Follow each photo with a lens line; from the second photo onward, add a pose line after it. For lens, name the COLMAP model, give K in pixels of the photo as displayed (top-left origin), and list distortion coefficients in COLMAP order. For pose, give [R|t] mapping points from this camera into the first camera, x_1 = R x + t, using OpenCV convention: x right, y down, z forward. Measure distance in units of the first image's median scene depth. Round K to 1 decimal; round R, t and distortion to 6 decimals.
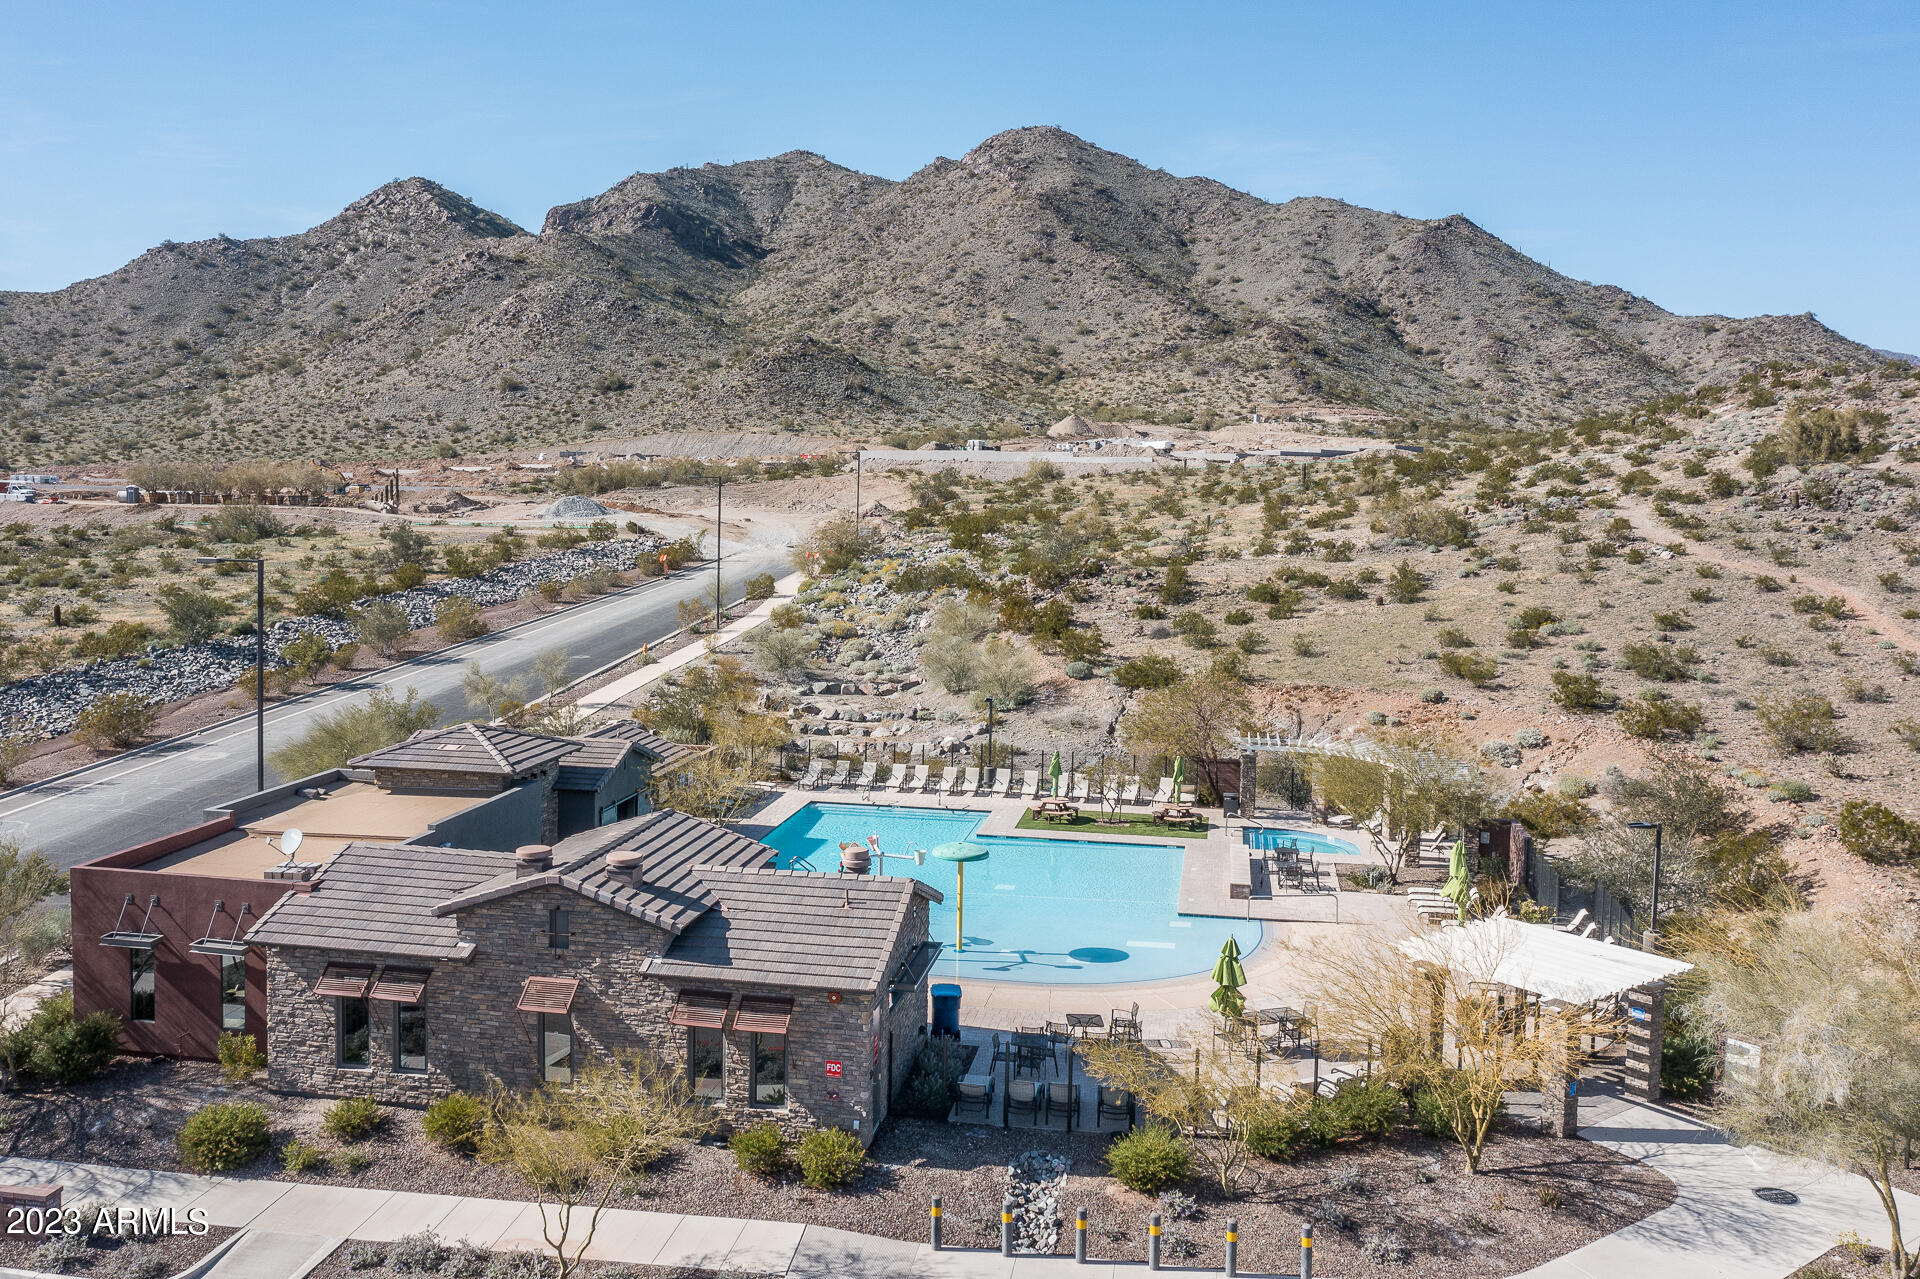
lens RADIAL K [[1578.7, 0, 954.5], [0, 1578.7, 575.3], [0, 0, 1]] dist [-0.000019, 0.015823]
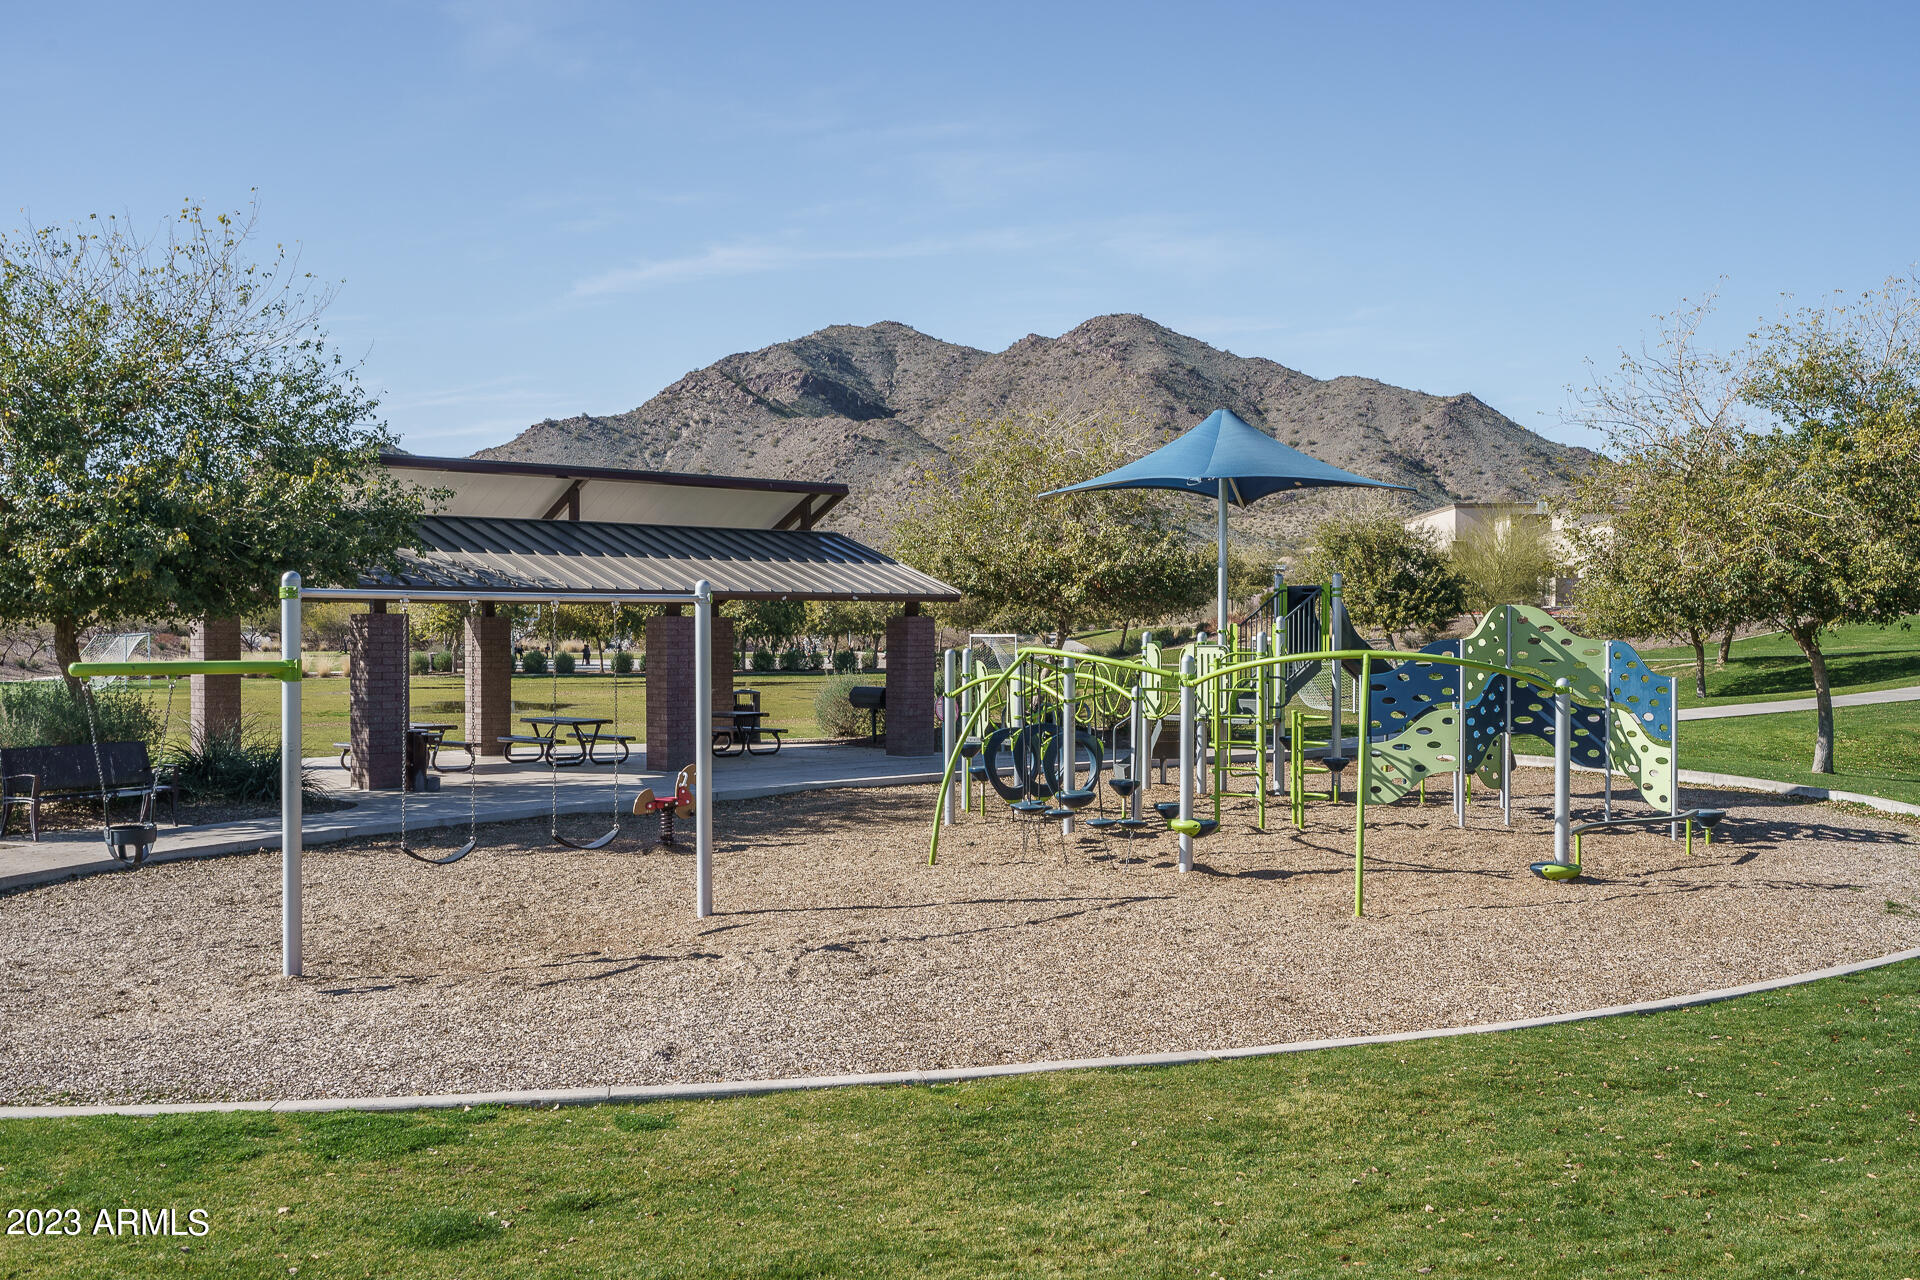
lens RADIAL K [[1942.6, 0, 959.7], [0, 1942.6, 640.2], [0, 0, 1]] dist [0.006545, 0.000000]
pose [[0.991401, -0.014374, 0.130068, -0.337382], [0.021590, 0.998295, -0.054240, 0.062227], [-0.129066, 0.056581, 0.990020, -0.582934]]
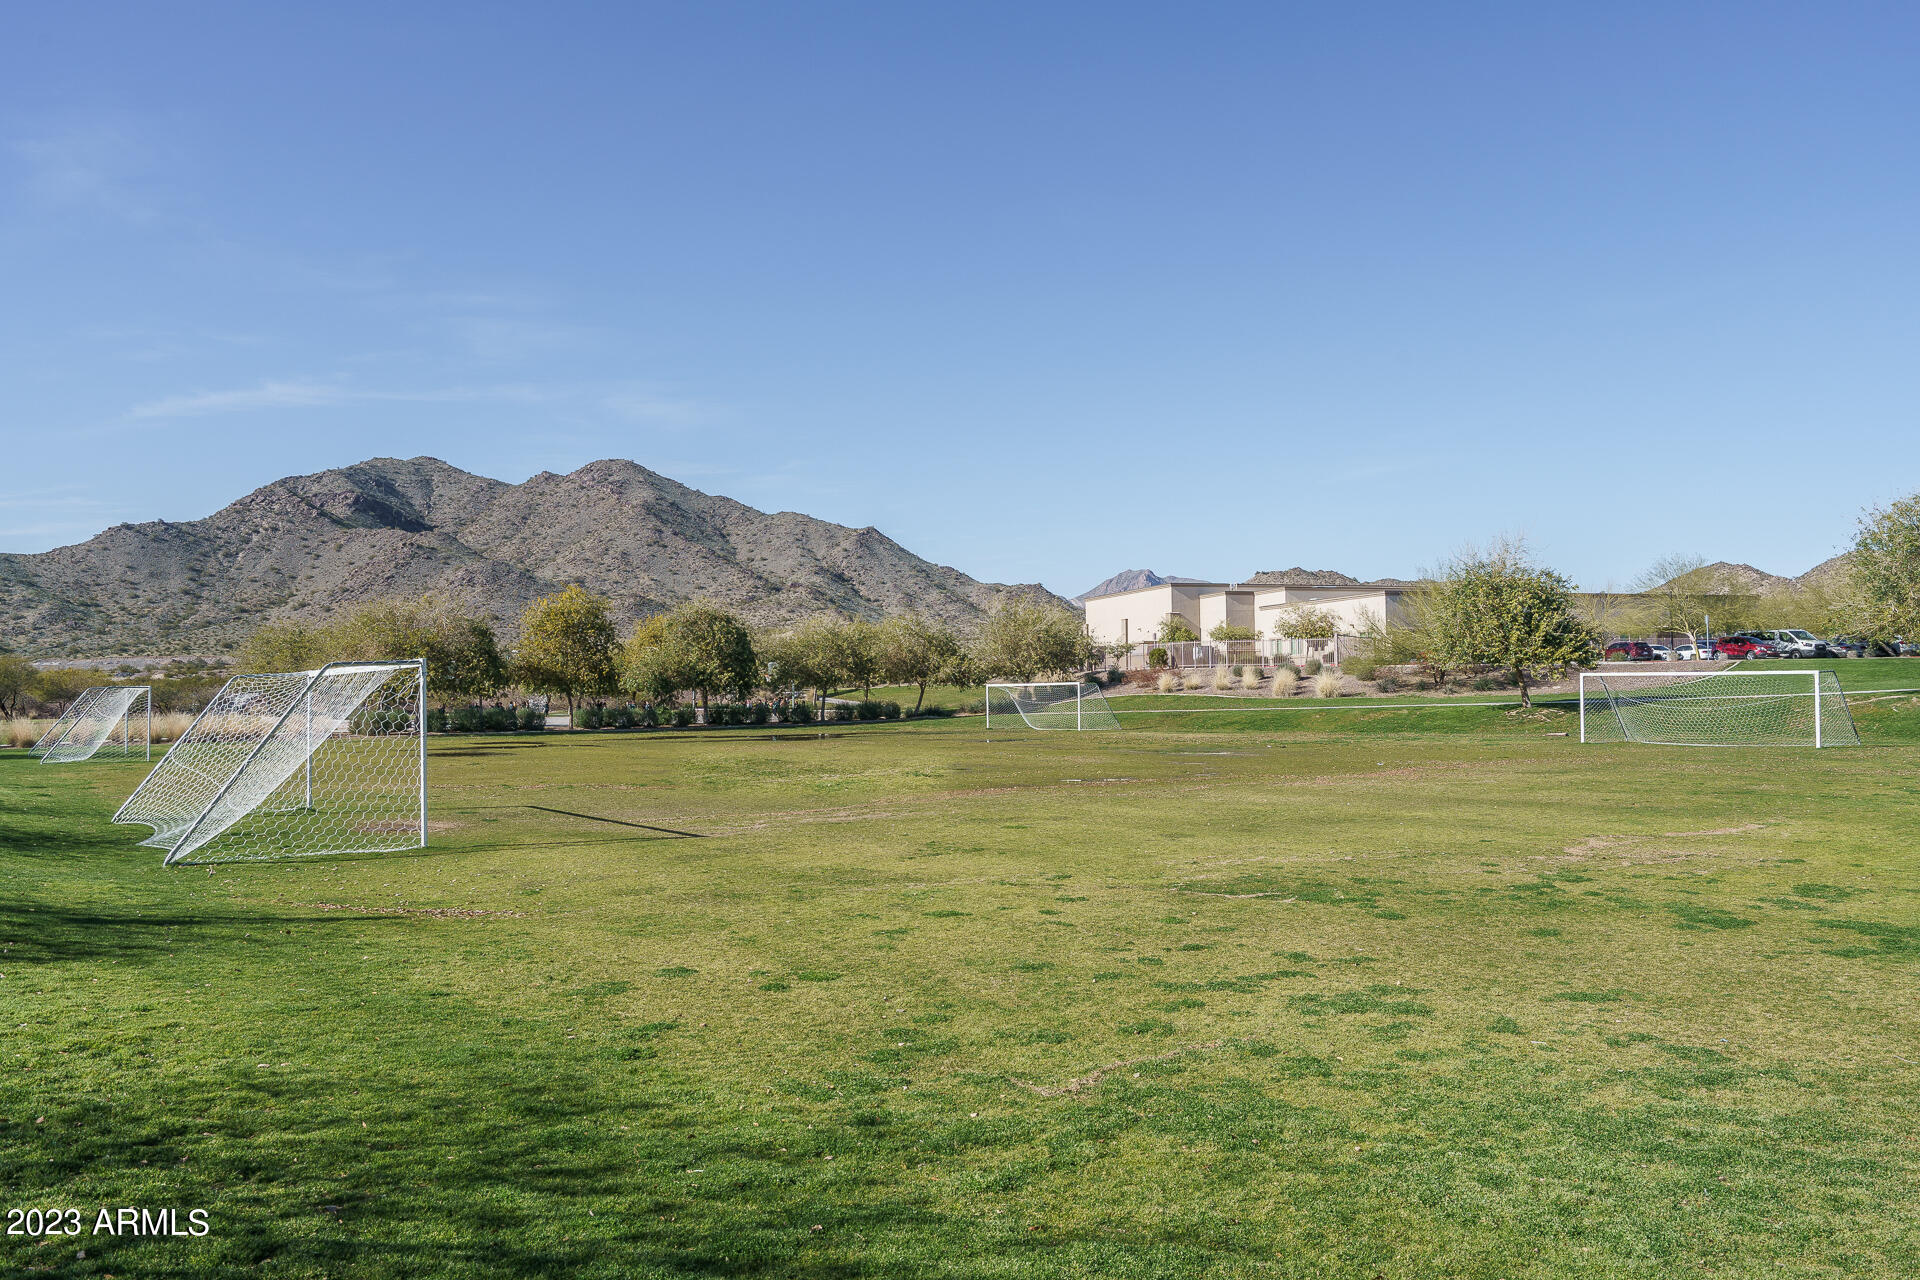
lens RADIAL K [[1403.3, 0, 961.4], [0, 1403.3, 646.0], [0, 0, 1]] dist [0.024732, -0.002694]
pose [[0.888877, -0.006823, 0.458095, -0.368767], [0.050502, 0.995255, -0.083170, 0.059992], [-0.455354, 0.097062, 0.885004, -0.537853]]
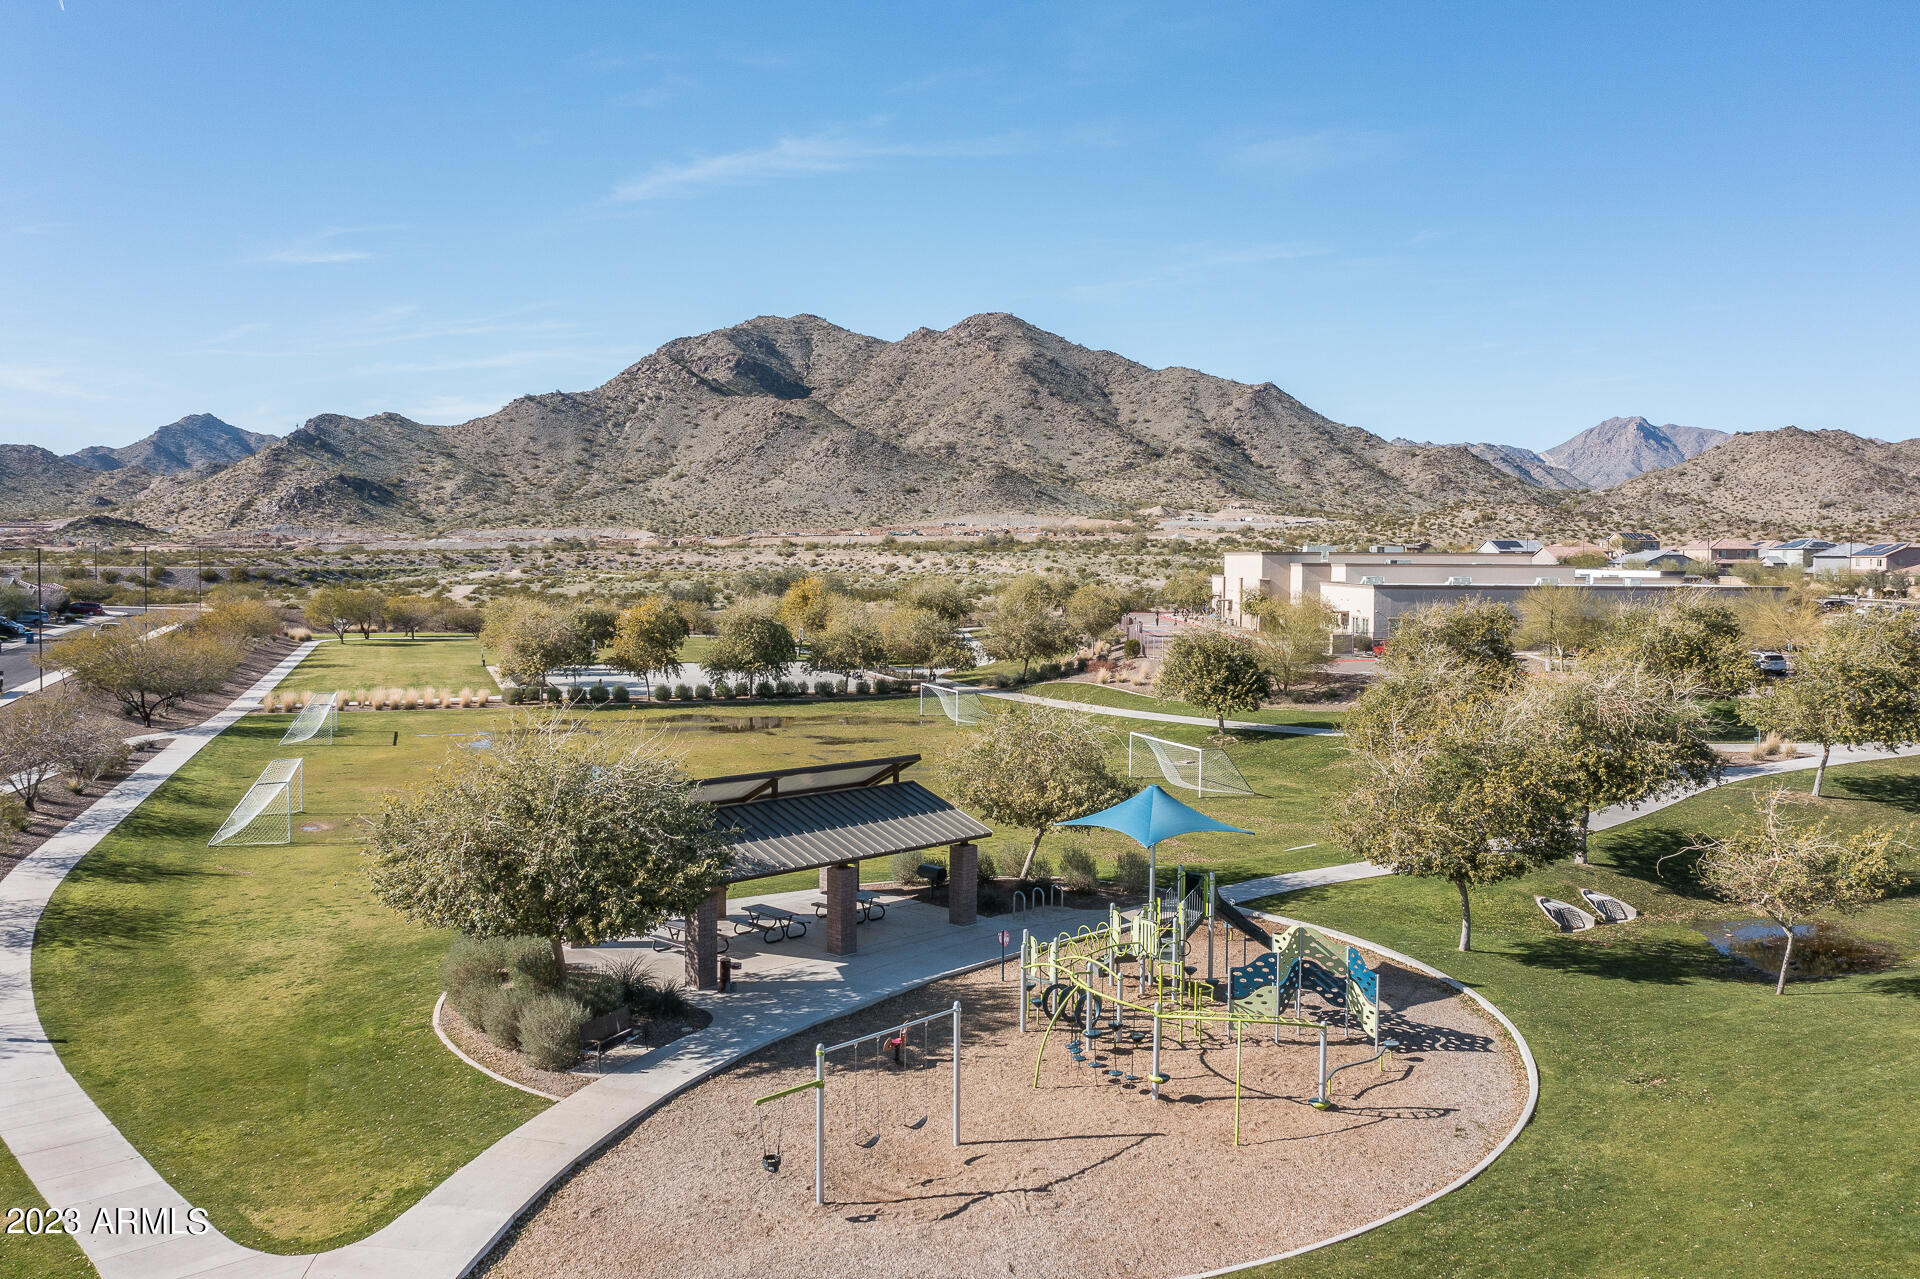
lens RADIAL K [[1578.7, 0, 964.4], [0, 1578.7, 635.7], [0, 0, 1]] dist [-0.000019, 0.015823]
pose [[0.980589, -0.015964, 0.195426, -0.345408], [0.017960, 0.999803, -0.008442, 0.050758], [-0.195252, 0.011788, 0.980682, -0.602038]]
